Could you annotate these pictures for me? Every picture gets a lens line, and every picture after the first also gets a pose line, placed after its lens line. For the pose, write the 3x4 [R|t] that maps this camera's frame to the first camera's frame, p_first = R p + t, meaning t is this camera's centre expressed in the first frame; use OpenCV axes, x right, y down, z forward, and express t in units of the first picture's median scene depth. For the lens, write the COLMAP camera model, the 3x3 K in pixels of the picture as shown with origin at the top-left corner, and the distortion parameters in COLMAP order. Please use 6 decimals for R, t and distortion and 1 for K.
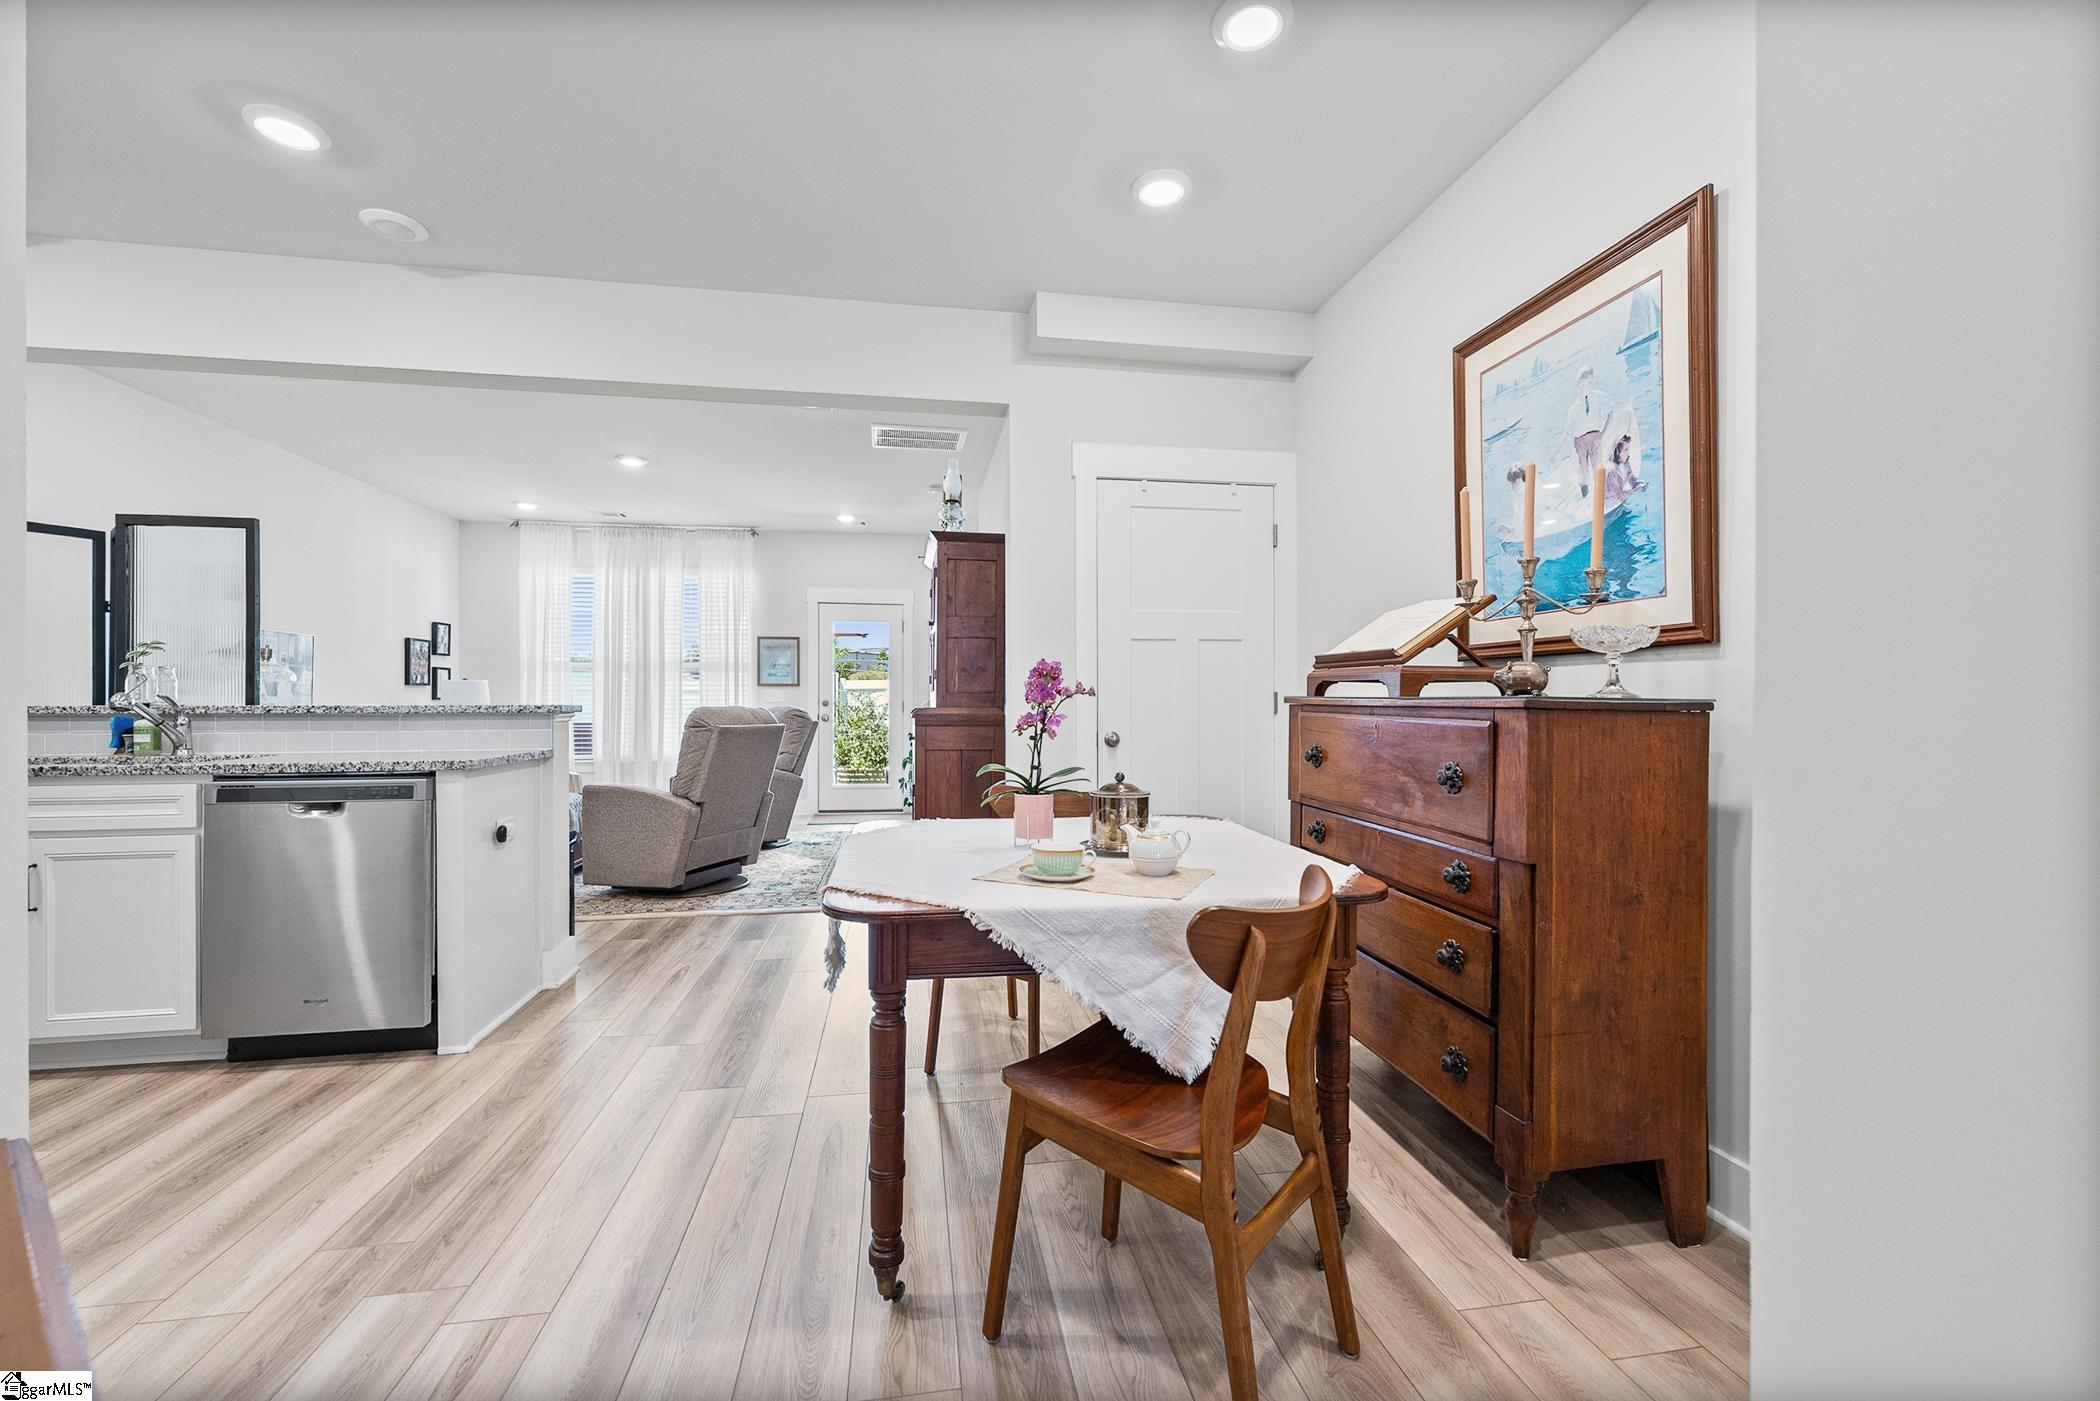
lens RADIAL K [[841.7, 0, 1053.2], [0, 841.7, 705.5], [0, 0, 1]] dist [-0.001899, -0.000200]
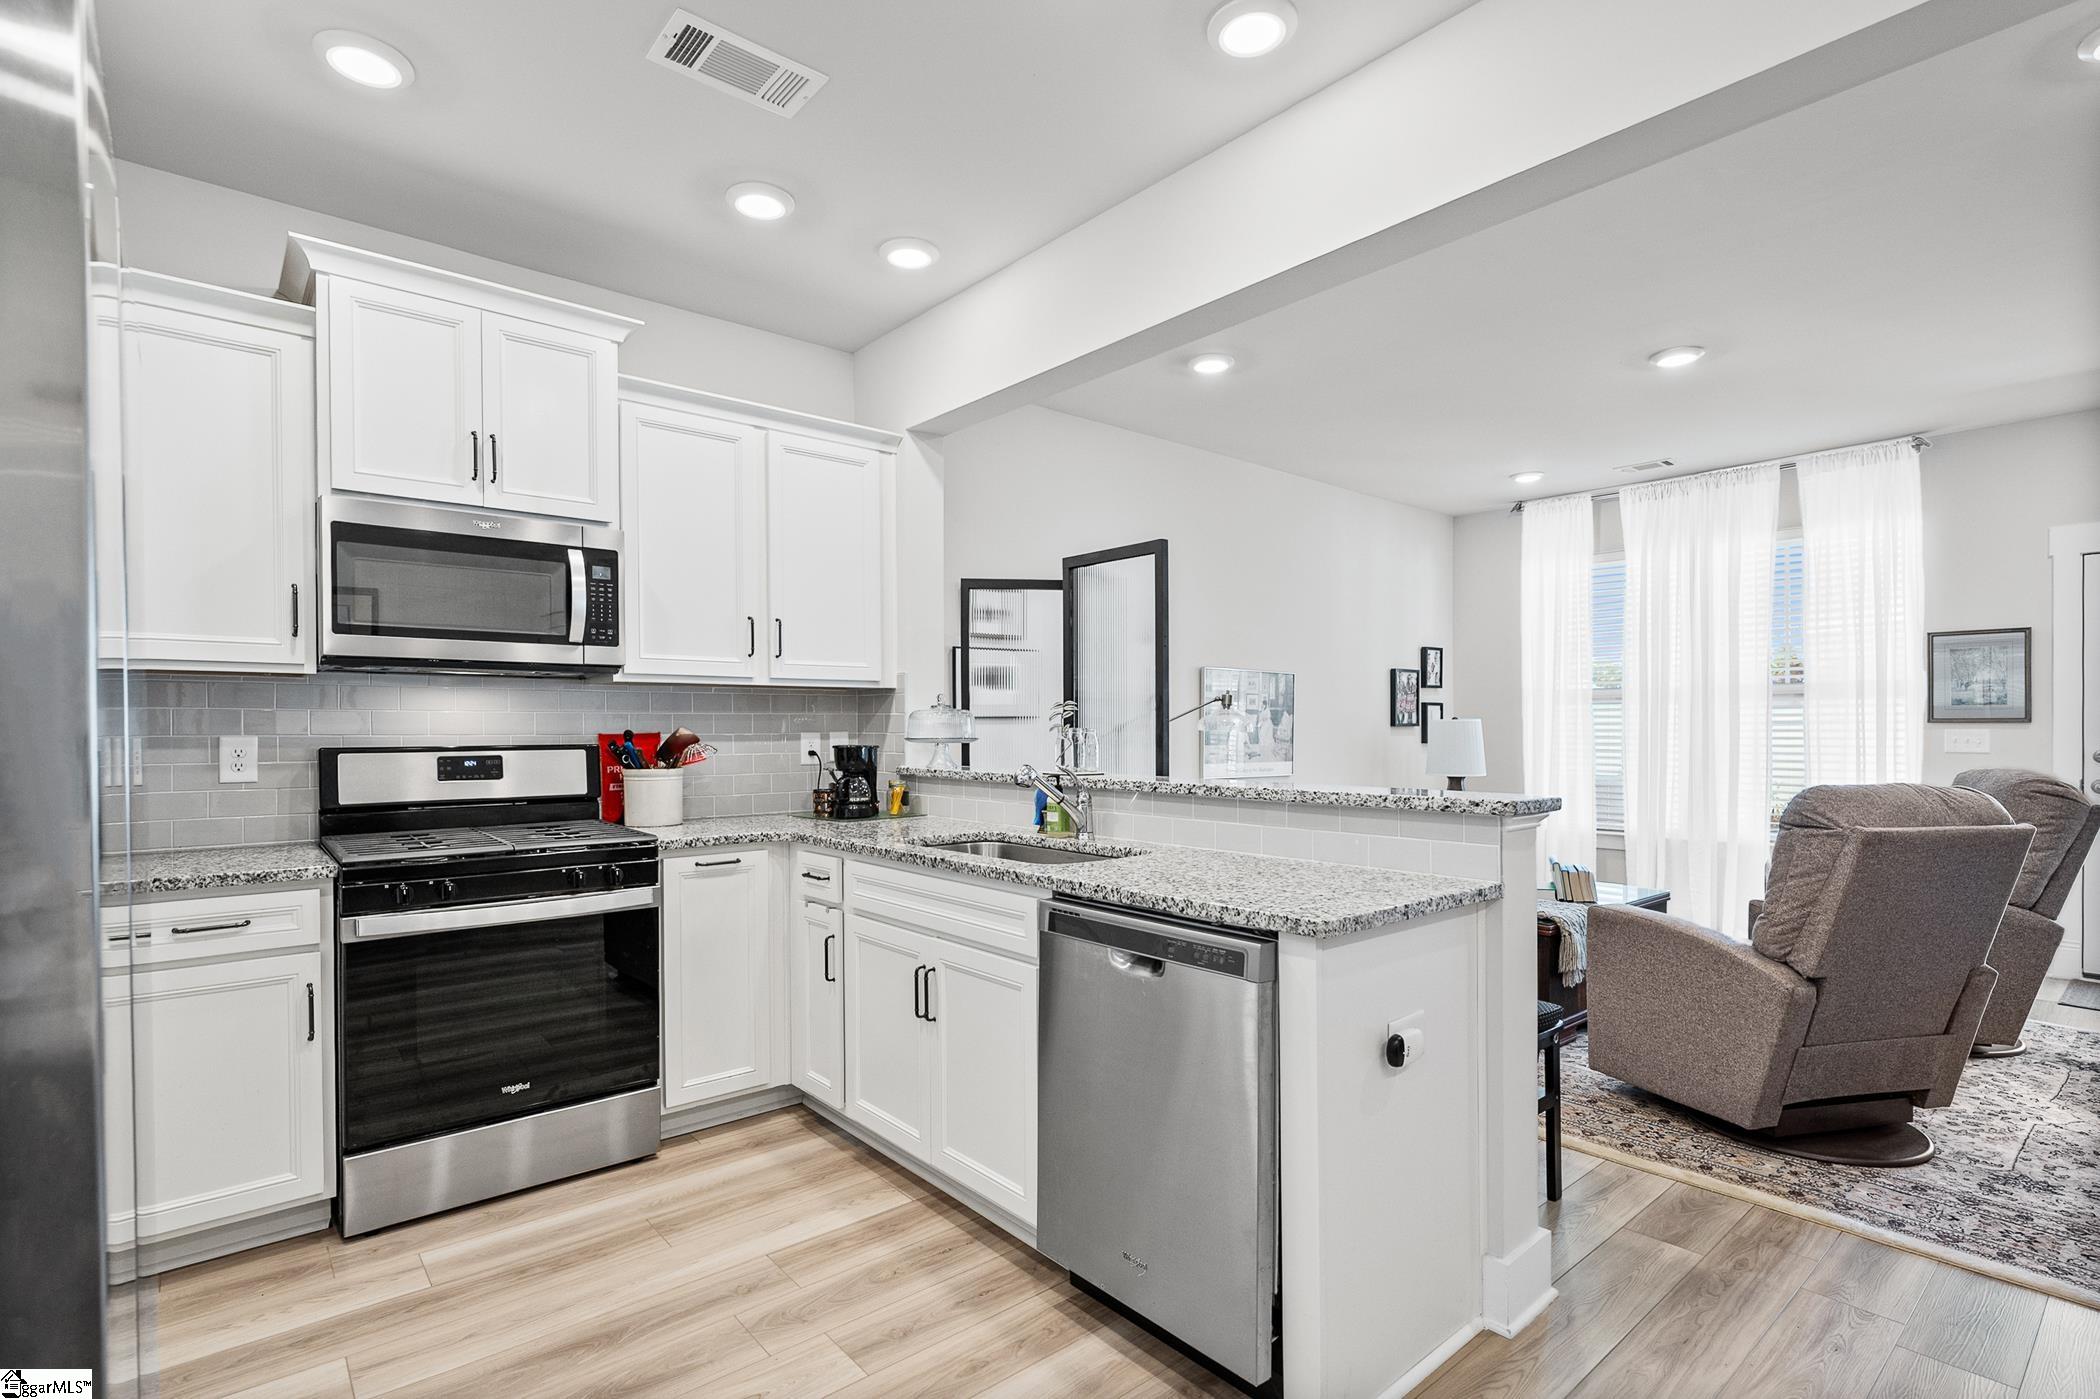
lens RADIAL K [[999.6, 0, 1047.1], [0, 999.6, 720.5], [0, 0, 1]] dist [-0.000031, -0.000113]
pose [[0.505598, -0.004209, -0.862759, -0.139550], [-0.002873, 0.999974, -0.006562, -0.032420], [0.862764, 0.005797, 0.505573, 0.309078]]
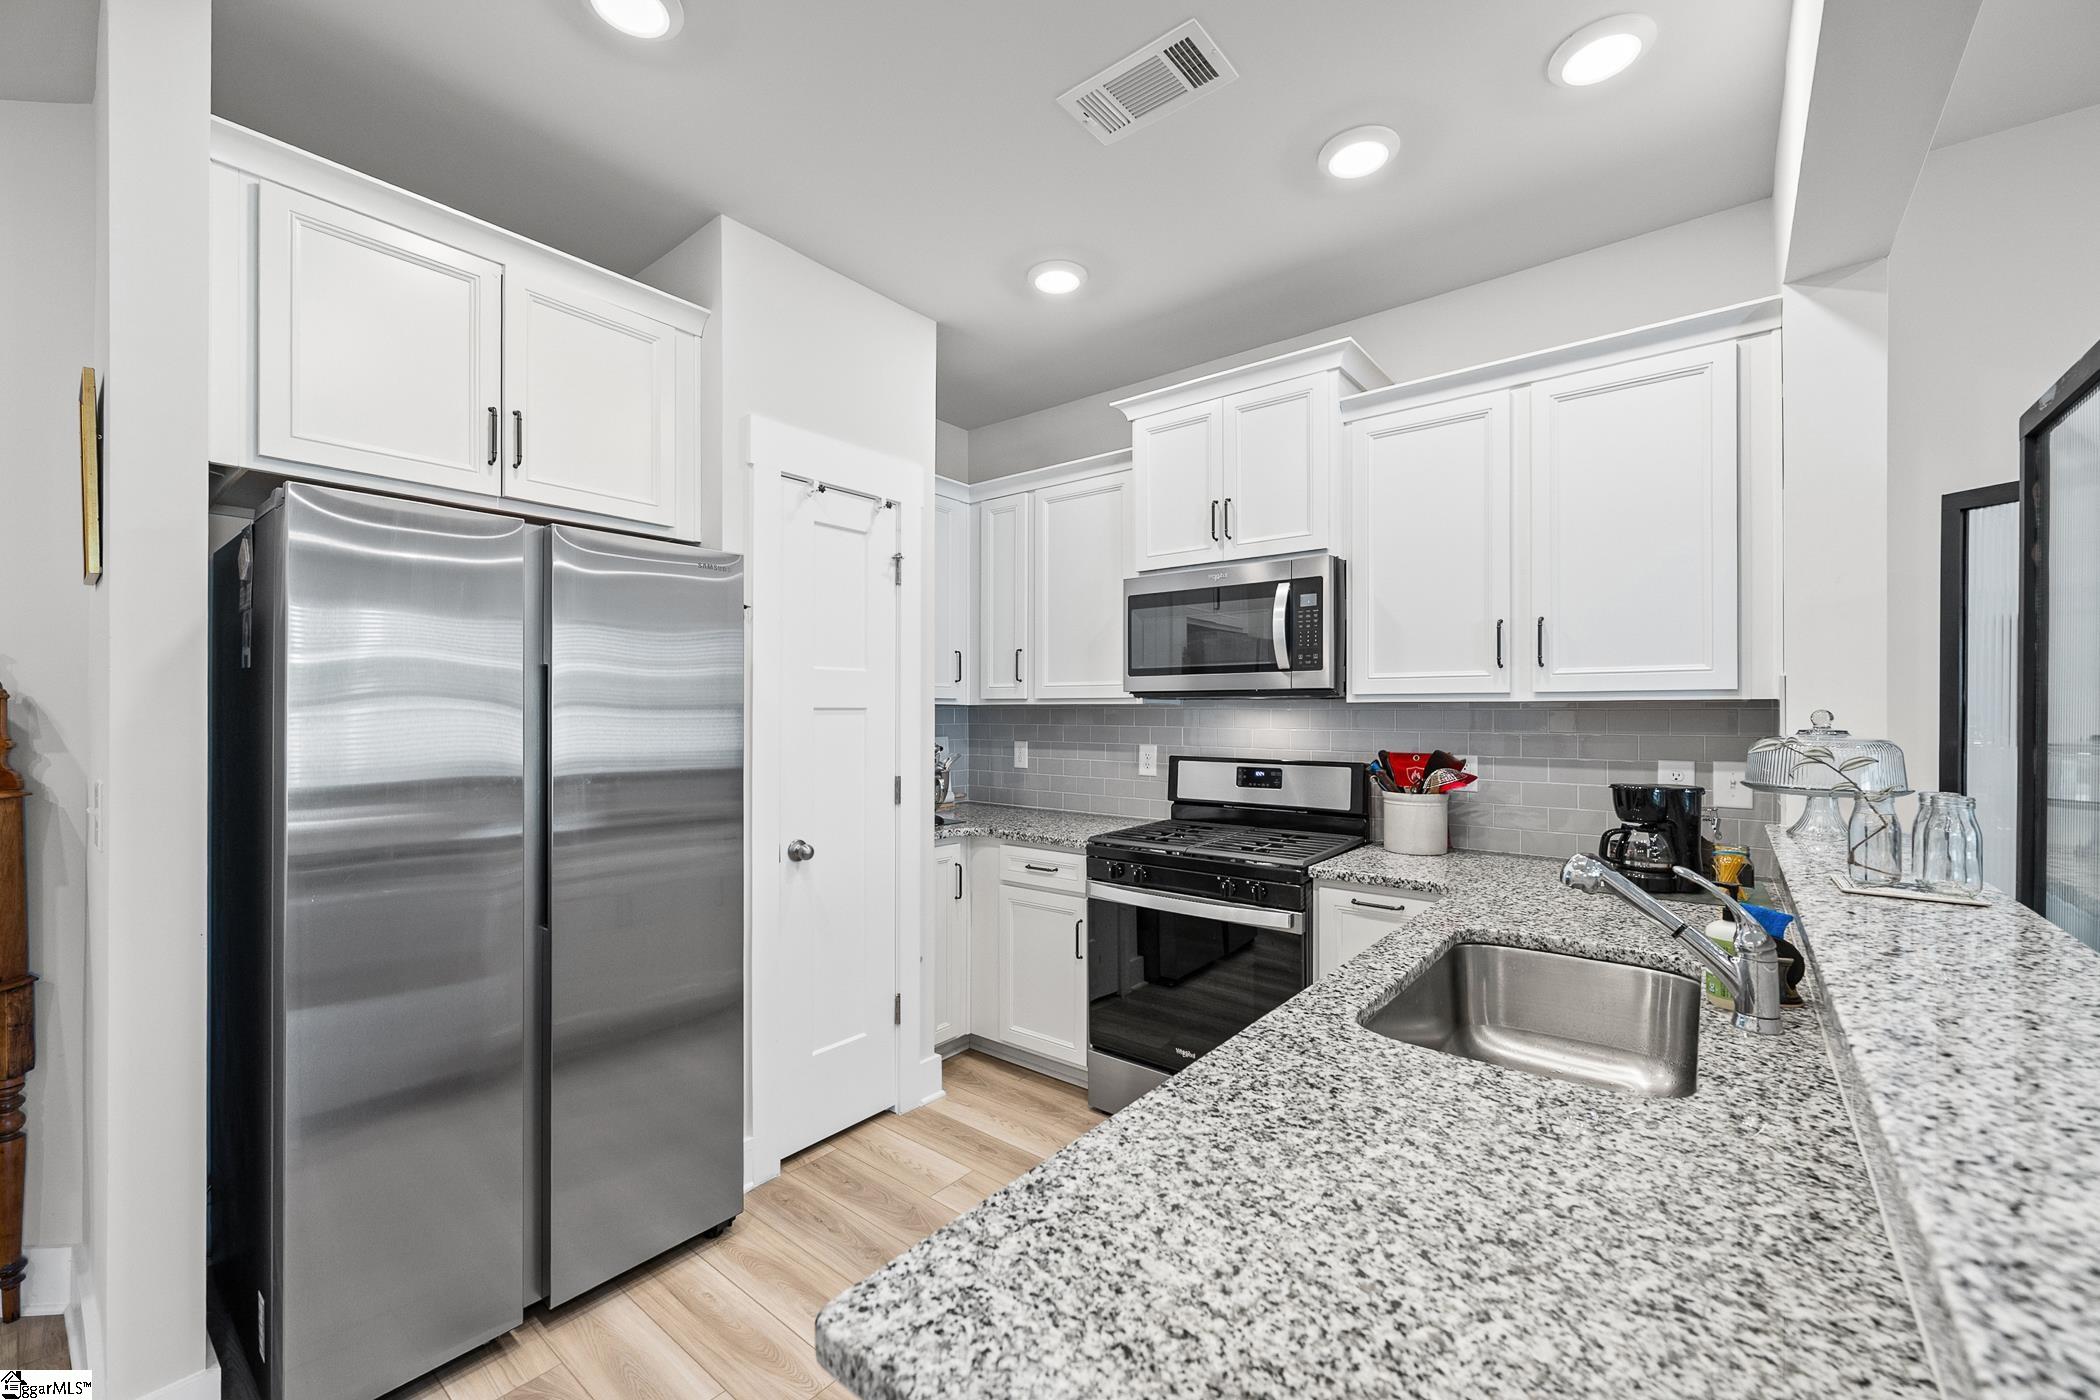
lens RADIAL K [[841.7, 0, 1053.2], [0, 841.7, 705.0], [0, 0, 1]] dist [-0.001899, -0.000200]
pose [[-0.754900, -0.005499, -0.655817, -0.355744], [-0.005153, 0.999984, -0.002453, -0.060095], [0.655820, 0.001528, -0.754916, 0.727351]]
